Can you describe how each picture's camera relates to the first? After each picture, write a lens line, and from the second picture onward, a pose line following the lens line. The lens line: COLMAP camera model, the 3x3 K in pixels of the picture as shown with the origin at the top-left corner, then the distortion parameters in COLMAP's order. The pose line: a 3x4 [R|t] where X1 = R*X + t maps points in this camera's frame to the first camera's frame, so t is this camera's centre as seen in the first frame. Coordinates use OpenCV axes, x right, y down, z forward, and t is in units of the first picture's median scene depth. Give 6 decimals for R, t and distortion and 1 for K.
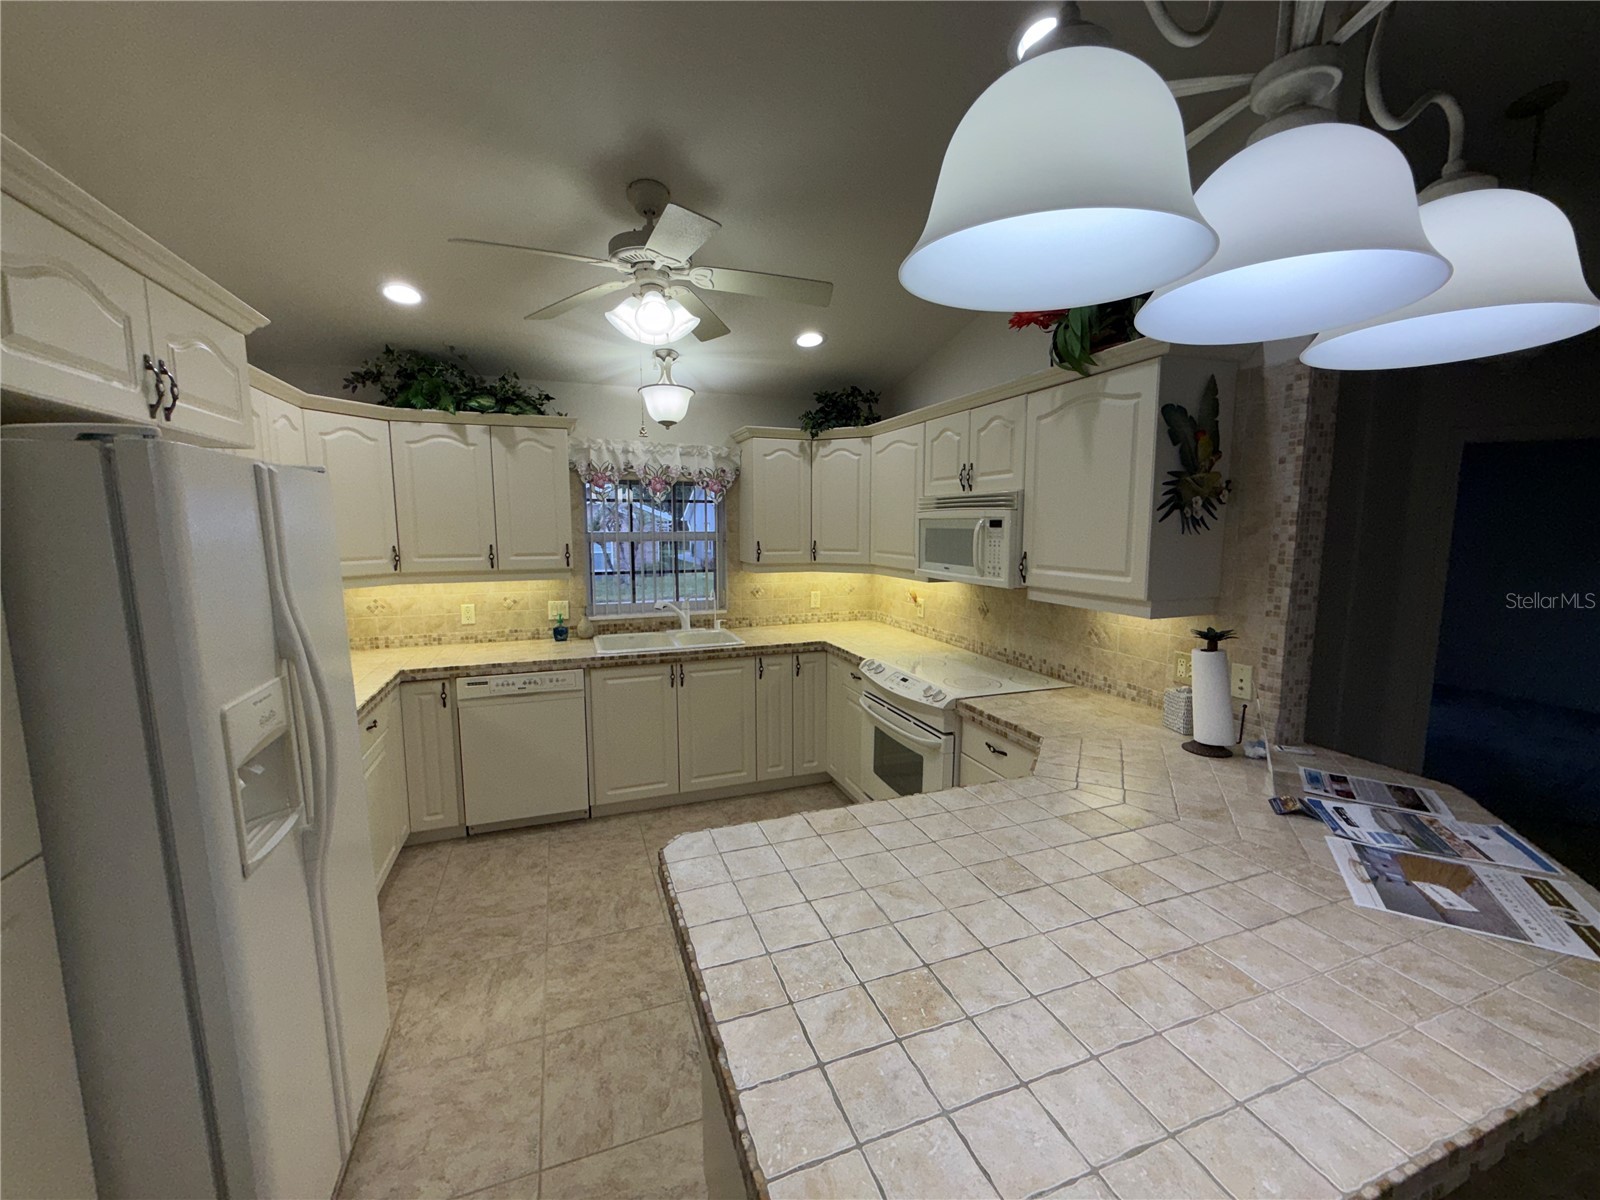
lens RADIAL K [[637.2, 0, 796.9], [0, 637.2, 603.8], [0, 0, 1]] dist [-0.001027, -0.000312]
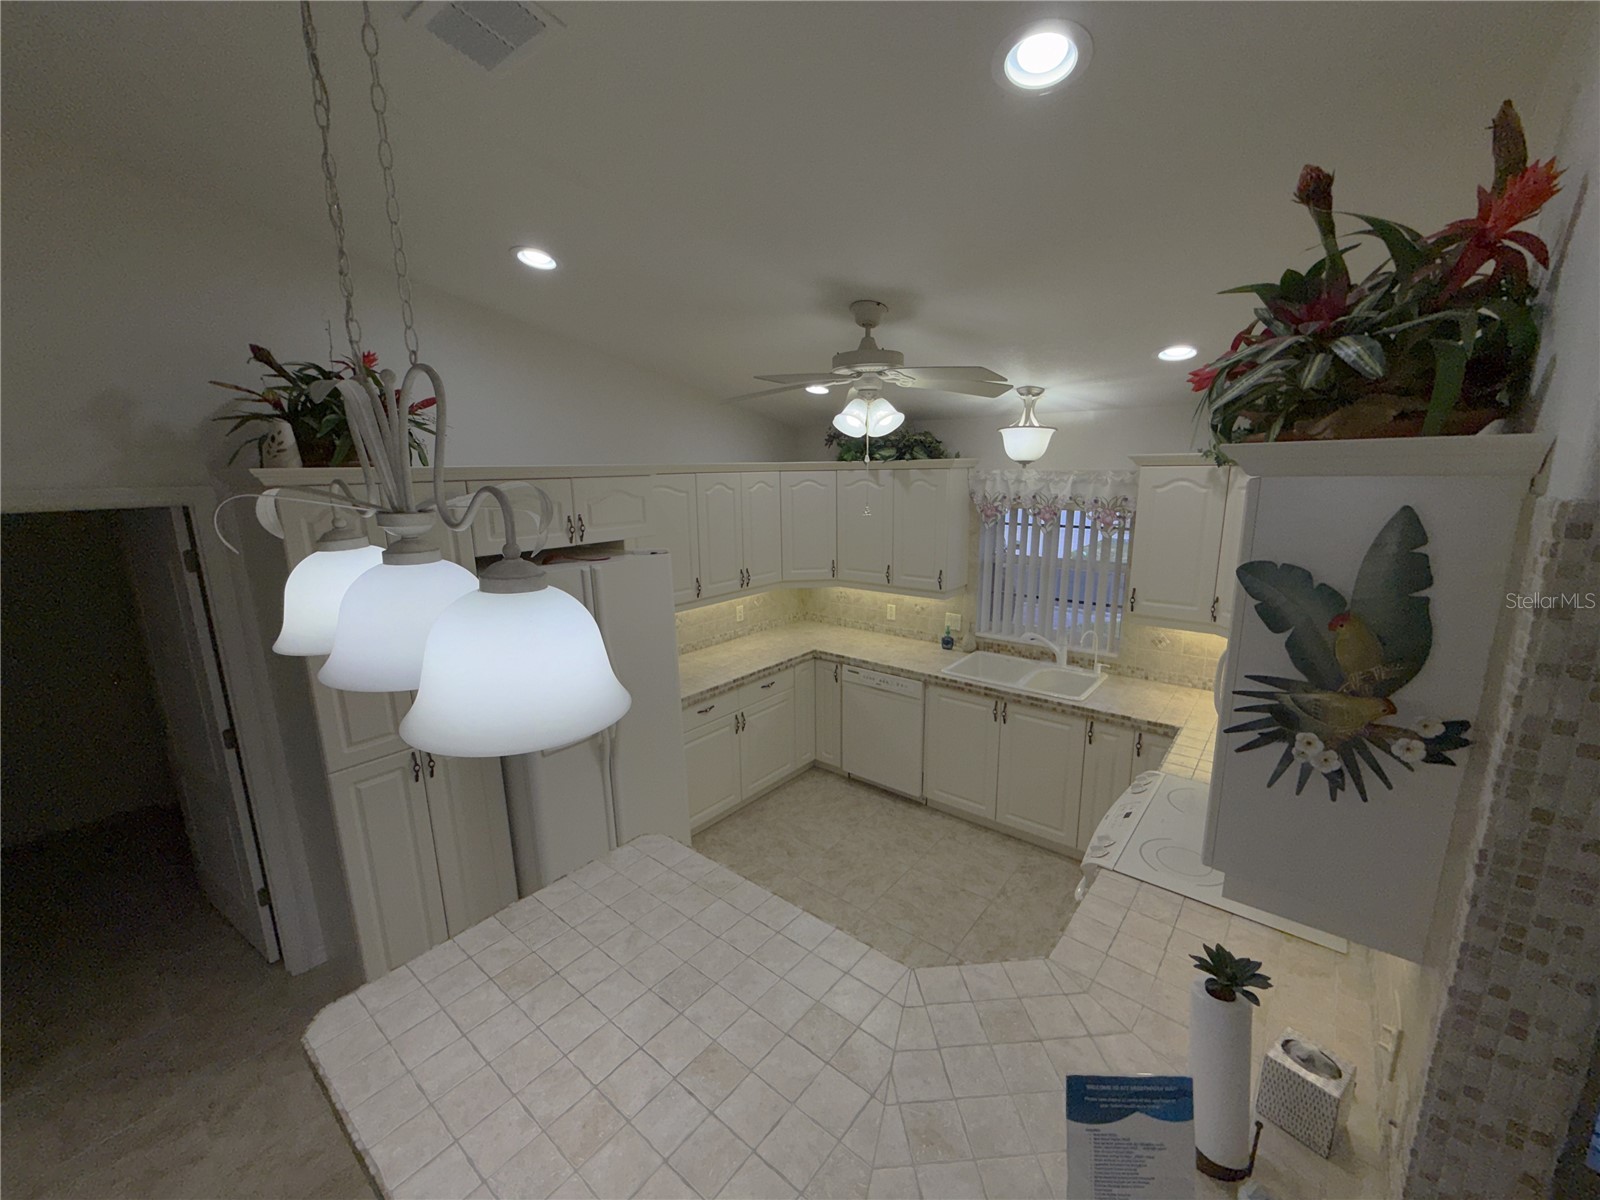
lens RADIAL K [[637.2, 0, 797.8], [0, 637.2, 603.2], [0, 0, 1]] dist [-0.001027, -0.000312]
pose [[0.505434, 0.174288, -0.845080, 0.485764], [-0.091990, 0.984690, 0.148063, -0.182144], [0.857948, 0.002903, 0.513728, 0.199516]]
